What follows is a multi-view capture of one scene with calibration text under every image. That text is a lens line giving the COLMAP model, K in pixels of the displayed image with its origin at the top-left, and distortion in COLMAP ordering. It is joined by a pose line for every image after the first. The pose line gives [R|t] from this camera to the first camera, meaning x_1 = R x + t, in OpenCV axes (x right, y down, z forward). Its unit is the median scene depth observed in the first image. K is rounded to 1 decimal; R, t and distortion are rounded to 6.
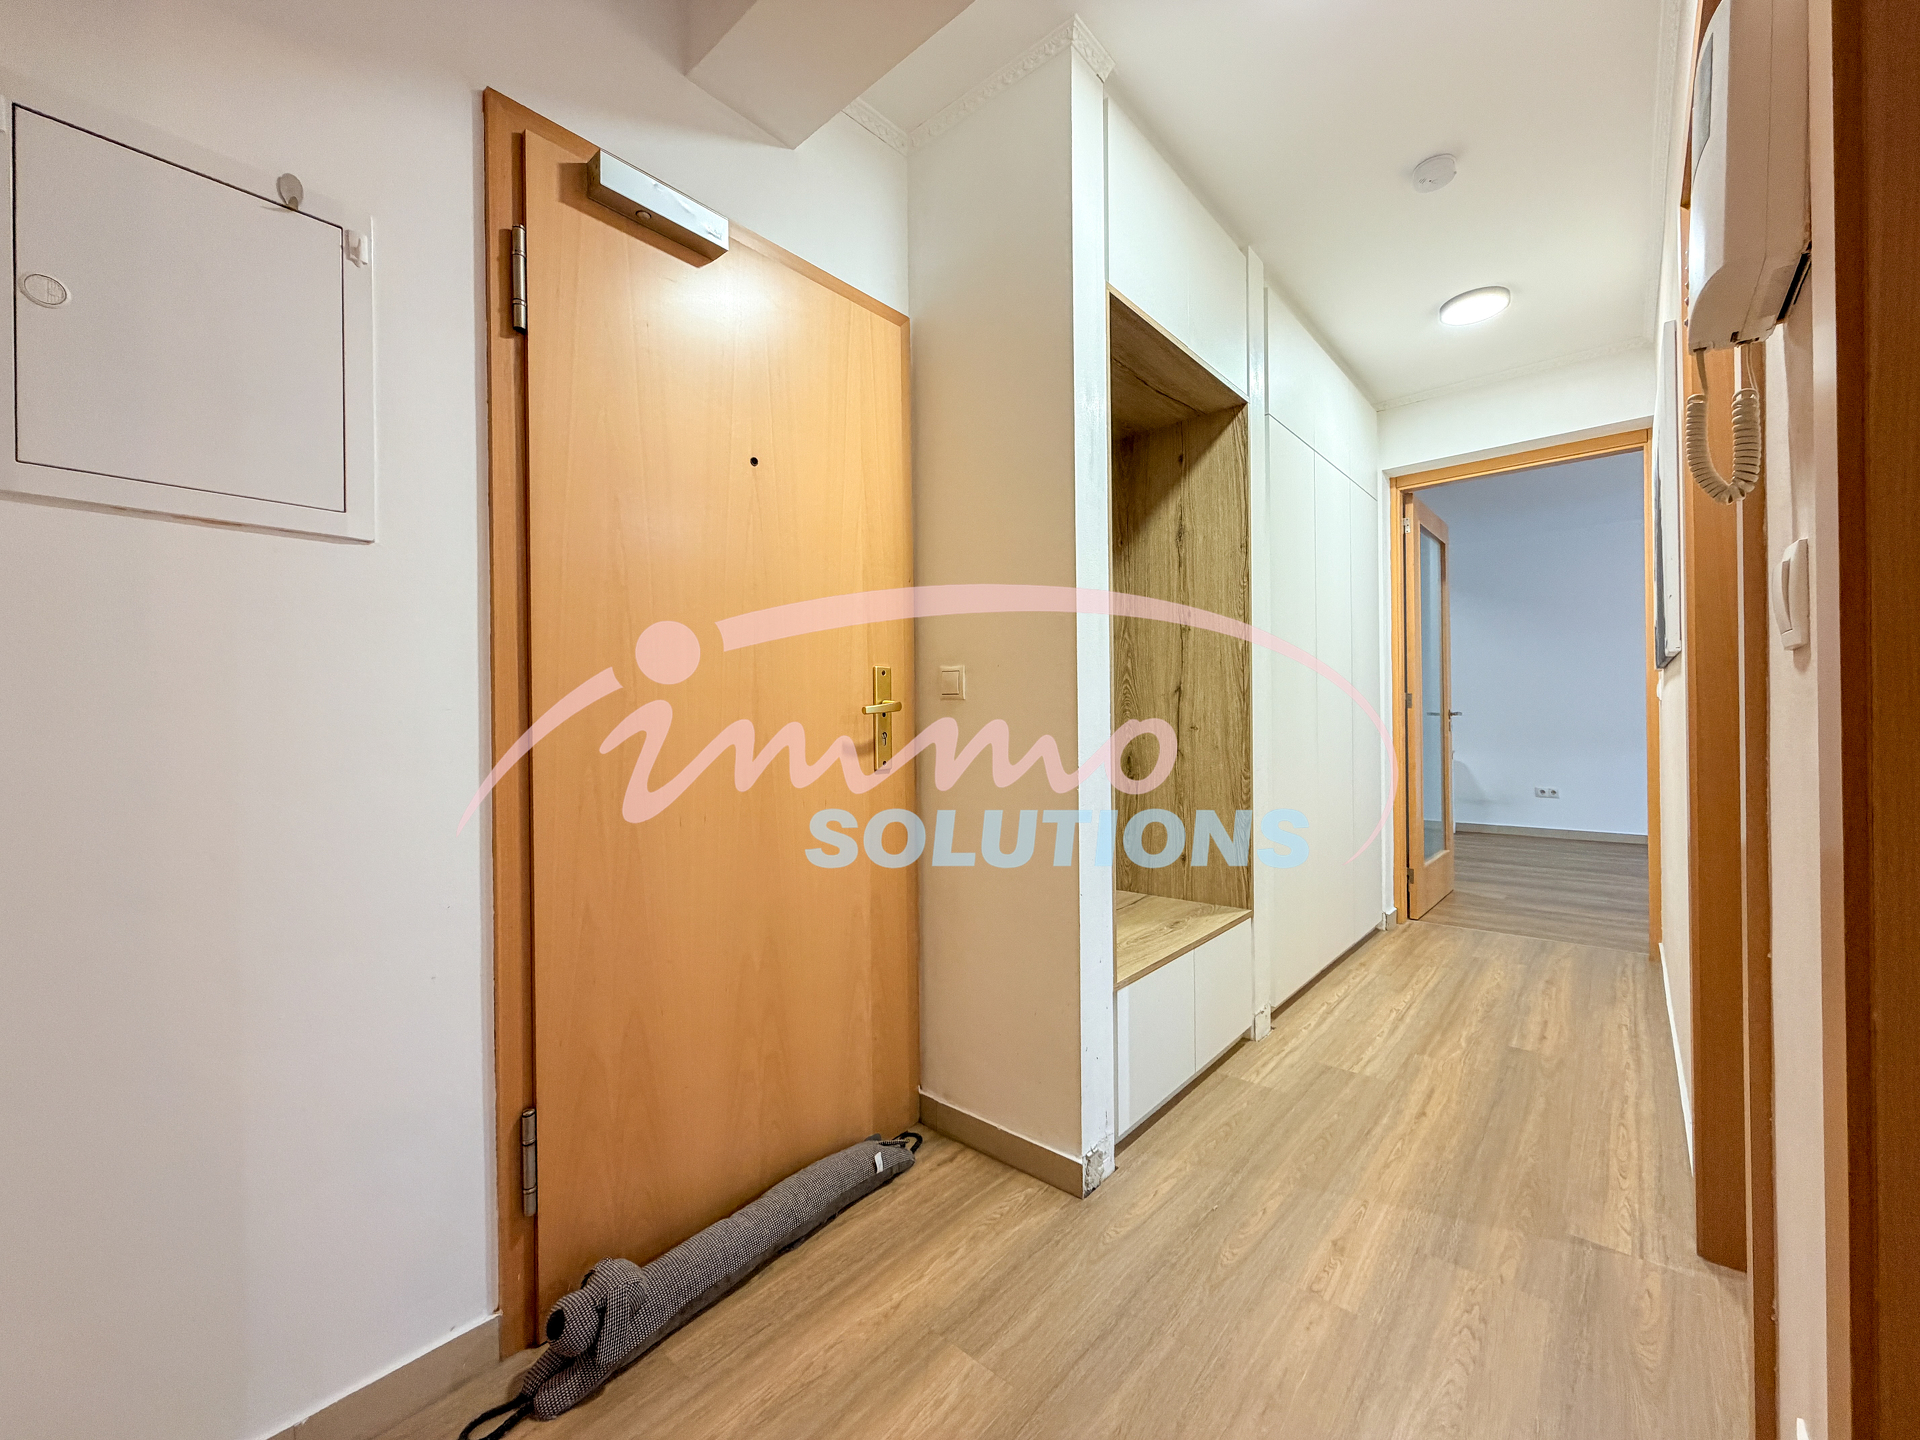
lens RADIAL K [[766.0, 0, 953.5], [0, 766.0, 720.0], [0, 0, 1]] dist [-0.000301, 0.000517]
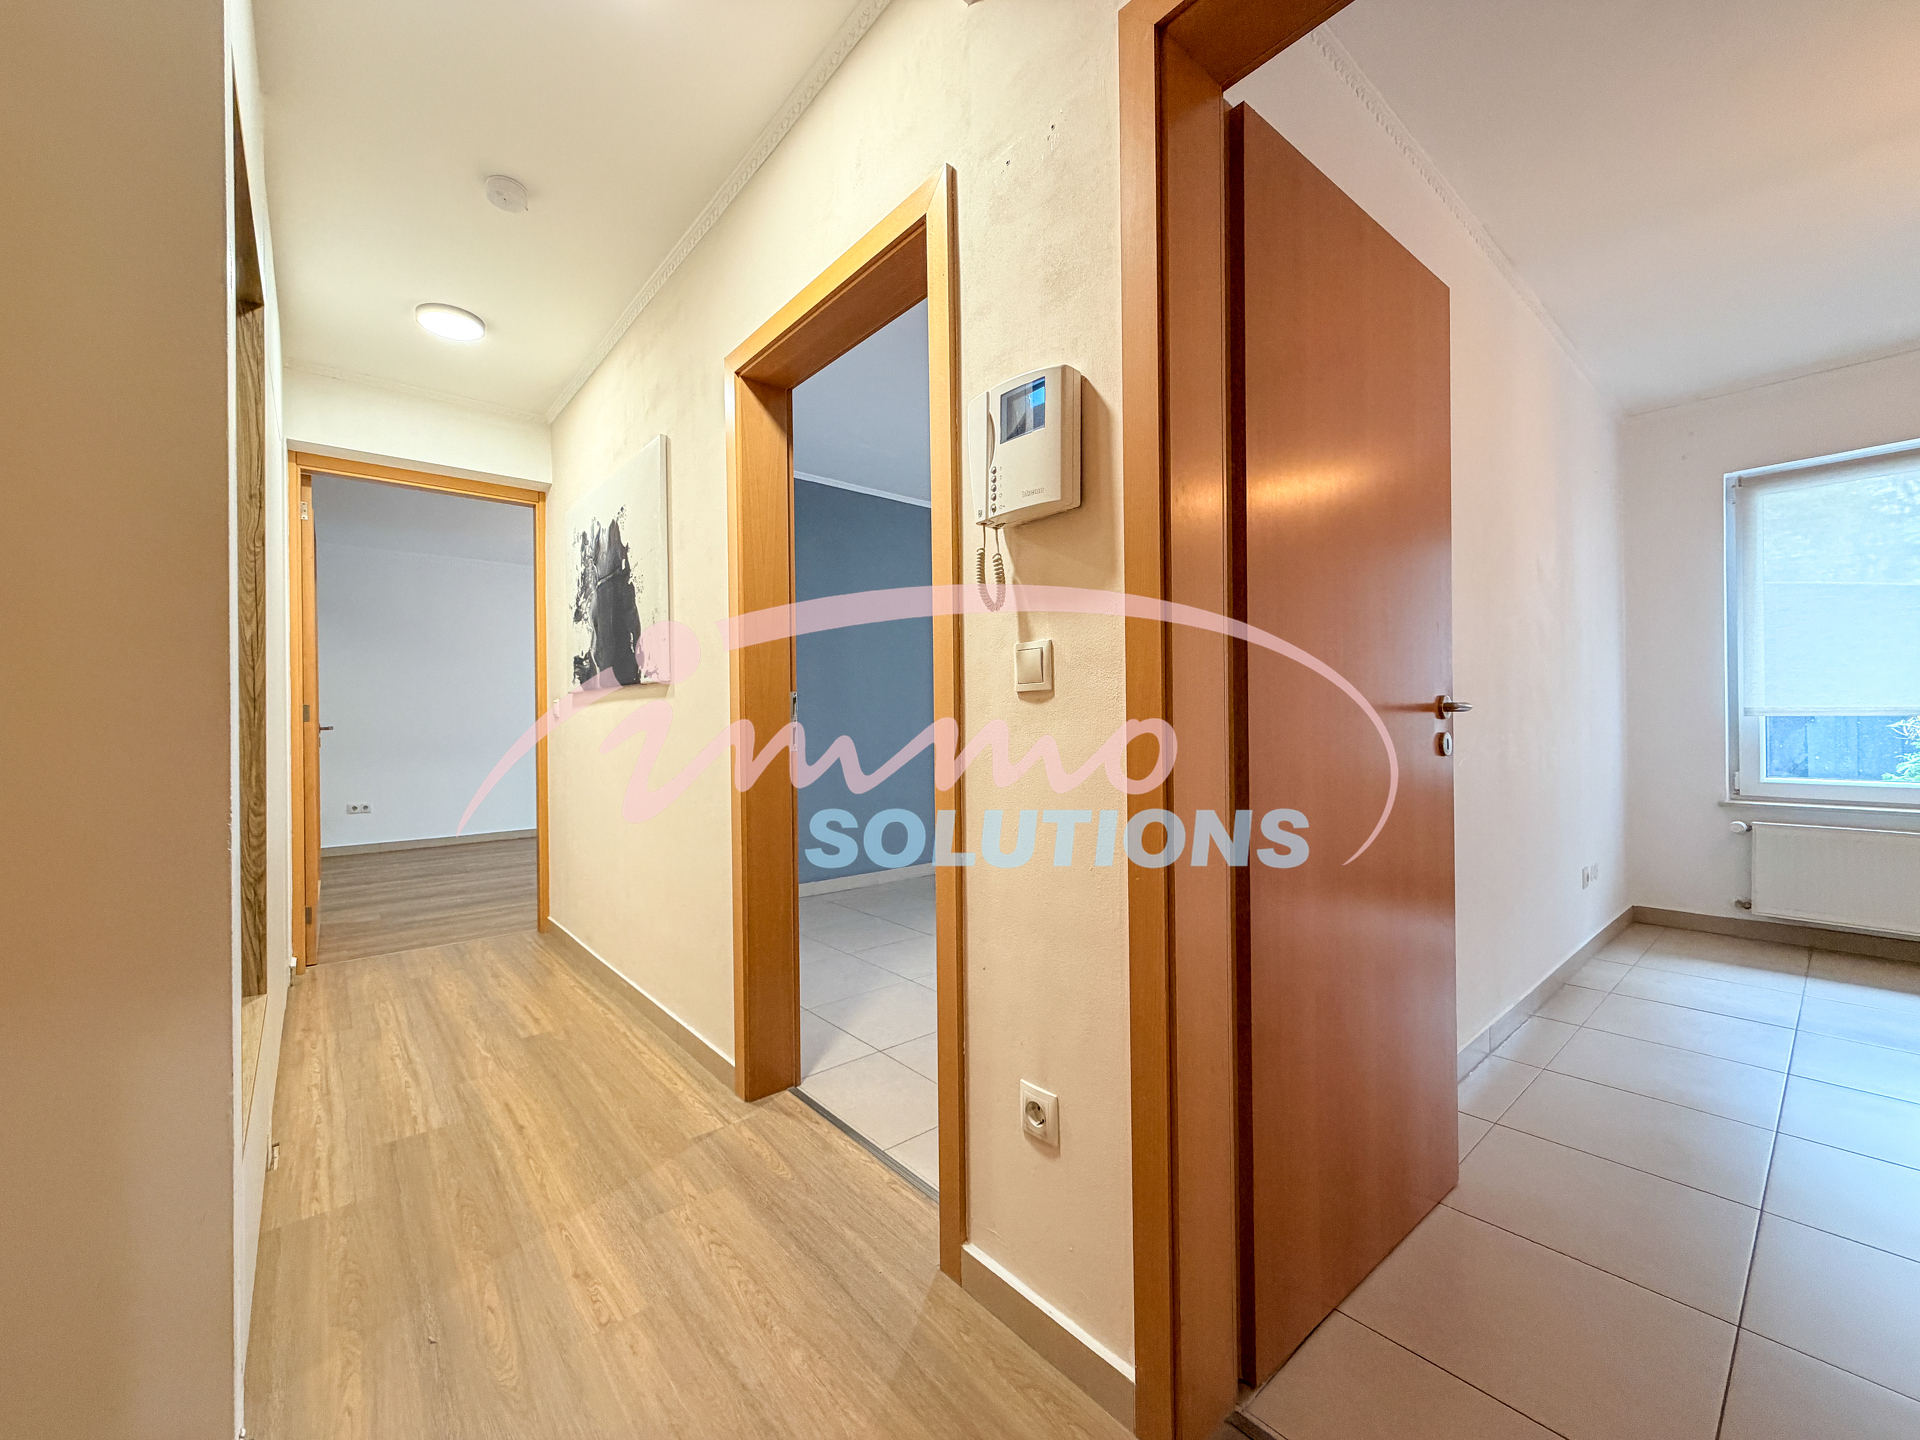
lens RADIAL K [[766.0, 0, 953.5], [0, 766.0, 720.0], [0, 0, 1]] dist [-0.000301, 0.000517]
pose [[0.149235, 0.011300, 0.988737, -0.236616], [0.009379, 0.999874, -0.012843, 0.001077], [-0.988757, 0.011190, 0.149110, 0.230156]]
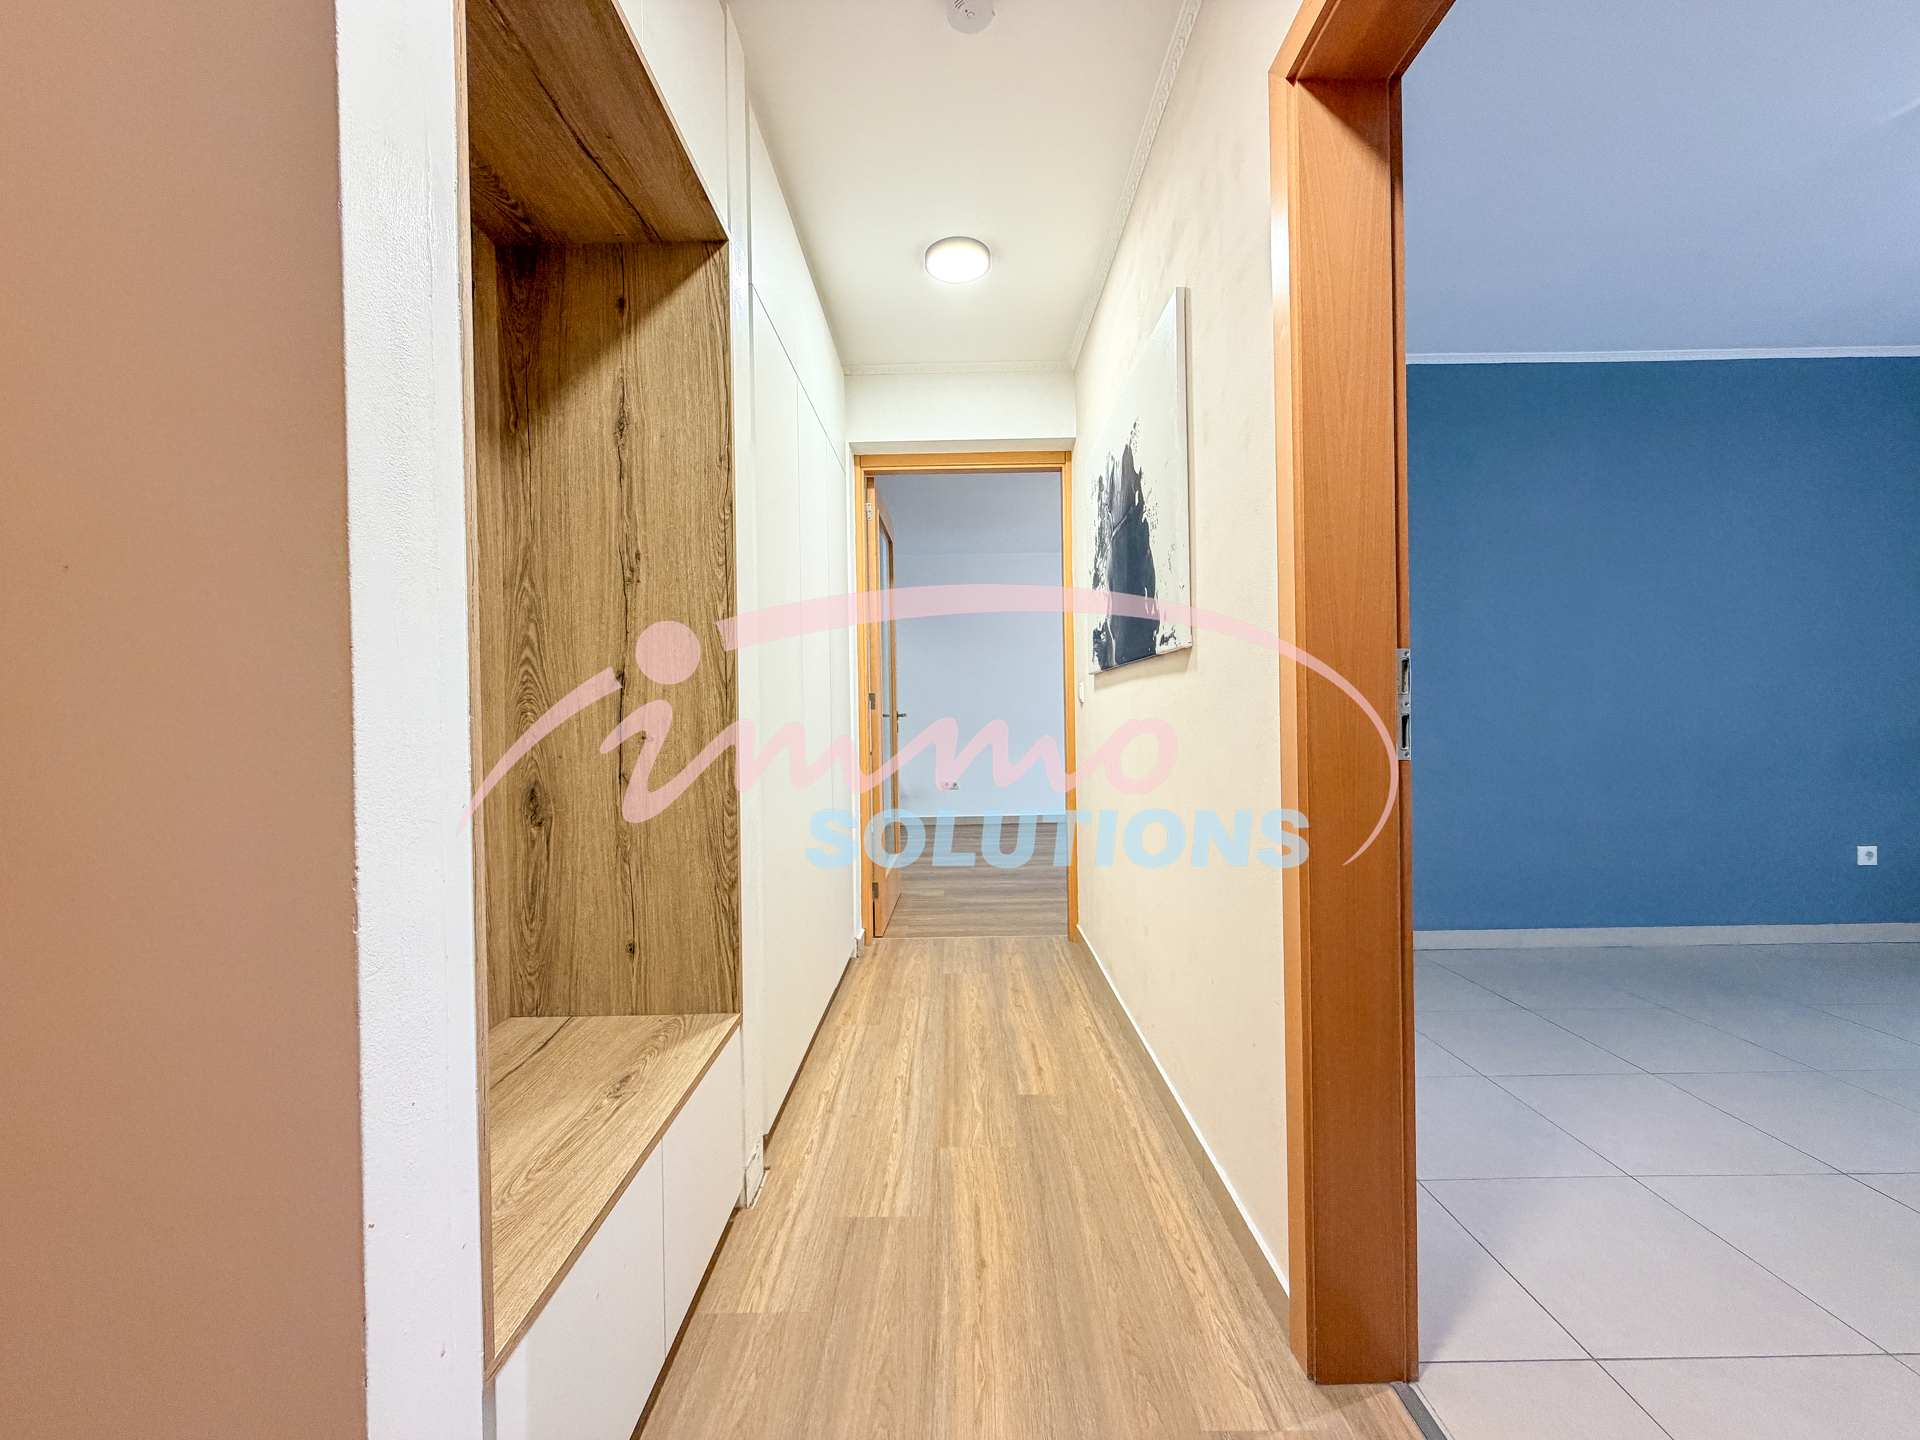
lens RADIAL K [[766.0, 0, 953.5], [0, 766.0, 720.0], [0, 0, 1]] dist [-0.000301, 0.000517]
pose [[0.752954, -0.006157, 0.658044, 0.092902], [0.008077, 0.999967, 0.000114, -0.002902], [-0.658023, 0.005229, 0.752979, 0.372959]]
